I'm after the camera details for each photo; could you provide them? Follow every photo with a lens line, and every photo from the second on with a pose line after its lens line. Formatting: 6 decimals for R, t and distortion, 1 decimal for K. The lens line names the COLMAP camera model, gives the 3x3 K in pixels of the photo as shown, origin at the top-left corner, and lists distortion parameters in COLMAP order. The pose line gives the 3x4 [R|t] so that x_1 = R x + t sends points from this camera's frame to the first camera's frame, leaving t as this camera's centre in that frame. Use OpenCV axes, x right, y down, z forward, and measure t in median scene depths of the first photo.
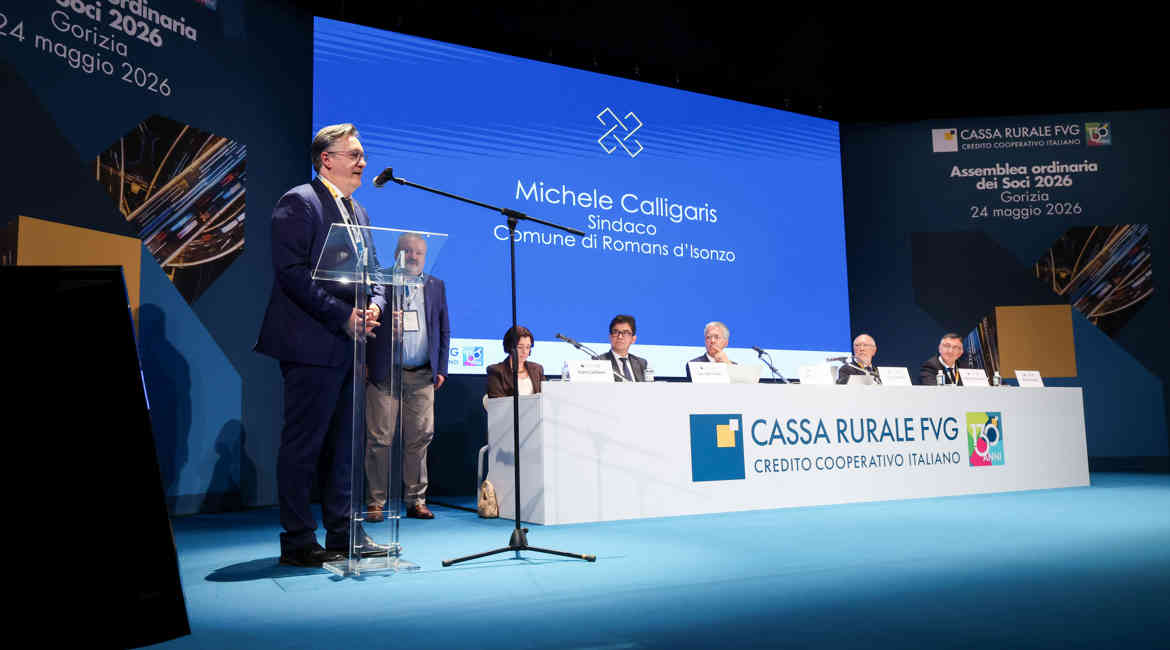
lens RADIAL K [[930.3, 0, 592.6], [0, 930.3, 315.8], [0, 0, 1]] dist [0.009710, -0.000408]
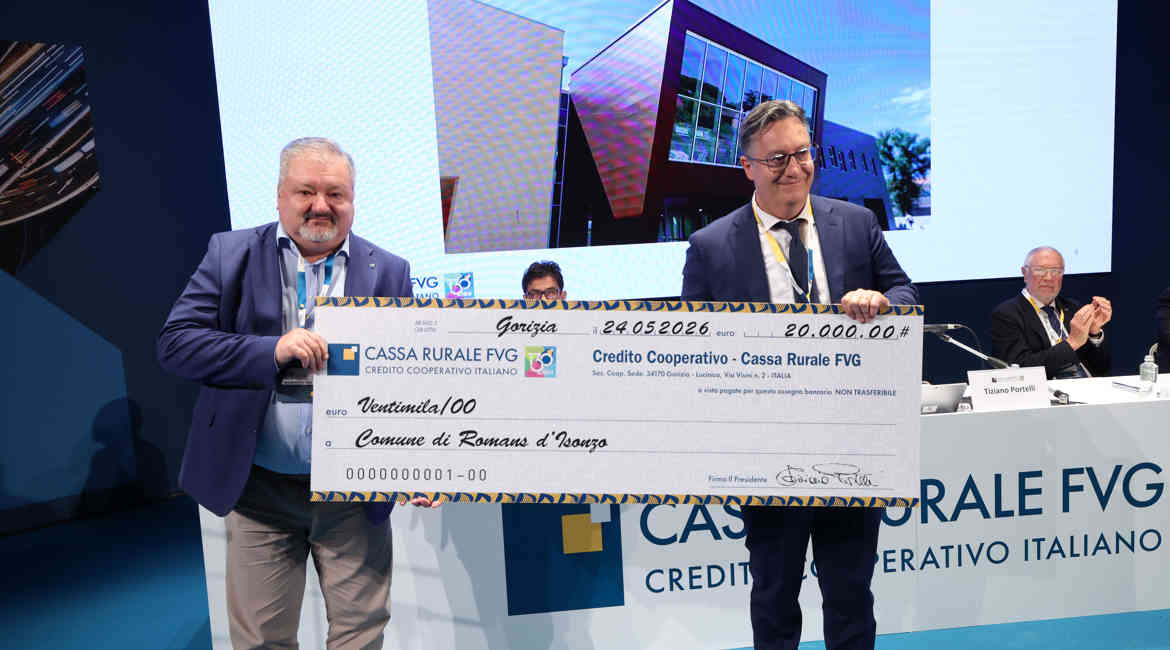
lens RADIAL K [[845.7, 0, 579.2], [0, 845.7, 332.8], [0, 0, 1]] dist [-0.000102, 0.022597]
pose [[0.912744, 0.025376, -0.407744, 0.297509], [0.077894, 0.968949, 0.234670, -0.090520], [0.401038, -0.245955, 0.882426, 0.505269]]
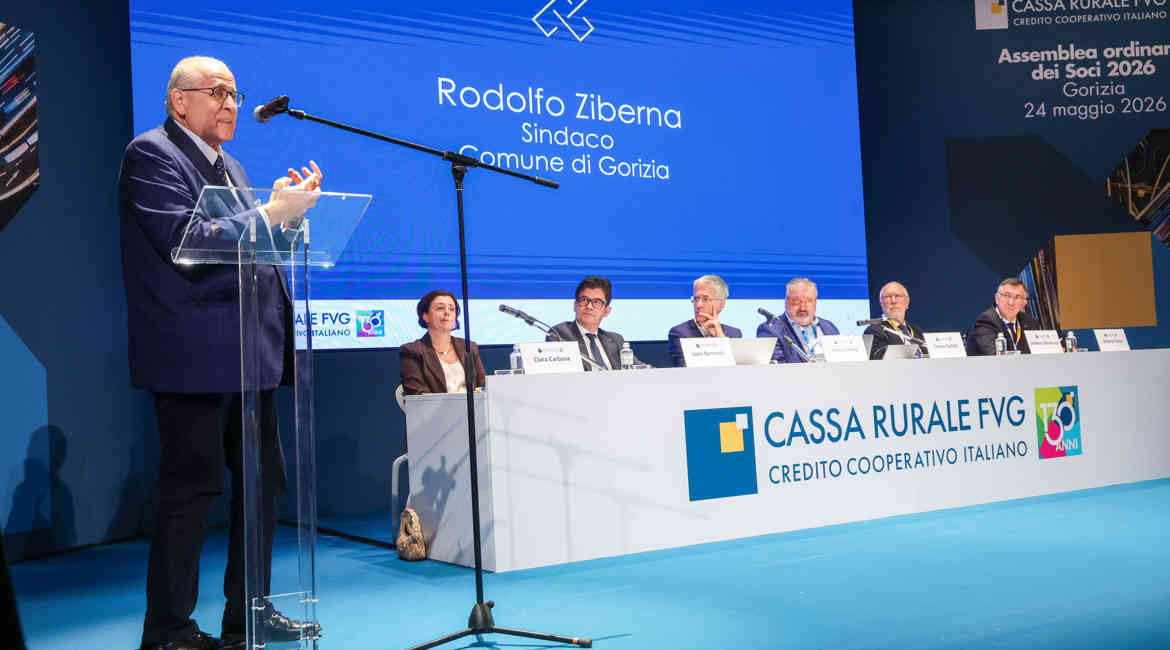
lens RADIAL K [[1230.0, 0, 600.6], [0, 1230.0, 321.5], [0, 0, 1]] dist [0.027919, 0.000000]
pose [[0.996349, -0.021779, 0.082552, -0.034432], [0.015630, 0.997105, 0.074411, -0.032184], [-0.083934, -0.072849, 0.993805, 0.035765]]
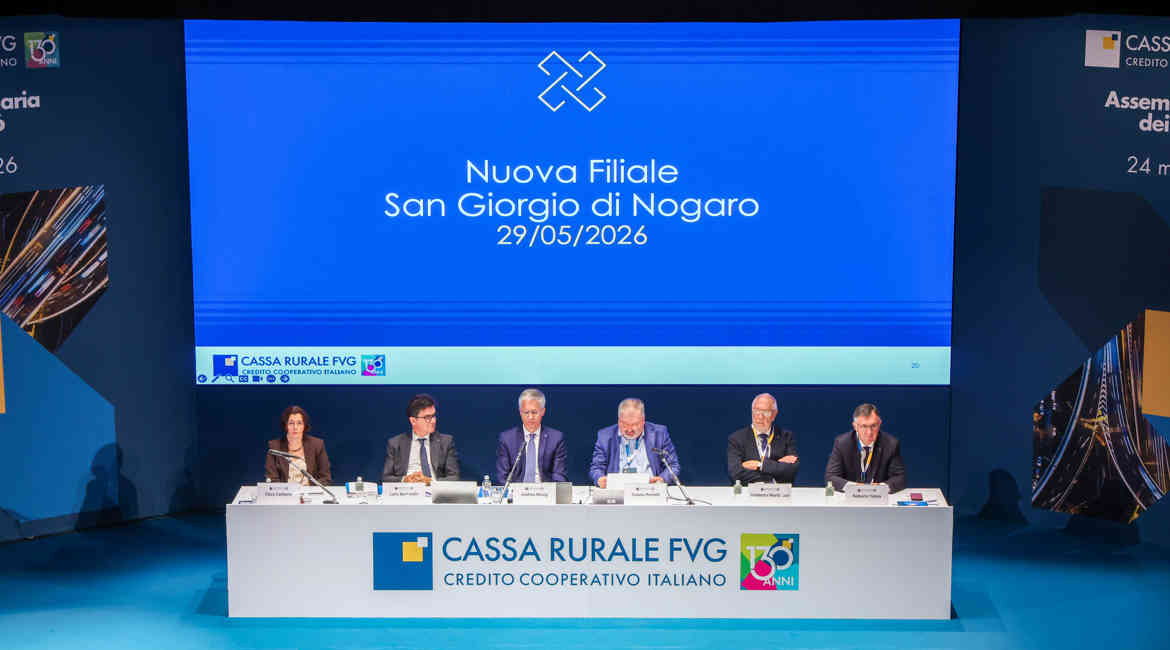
lens RADIAL K [[2598.3, 0, 594.4], [0, 2598.3, 312.4], [0, 0, 1]] dist [0.161695, 0.000000]
pose [[0.863612, 0.113731, -0.491162, 1.564729], [0.045031, 0.952928, 0.299834, -0.911891], [0.502143, -0.281057, 0.817838, -1.151566]]
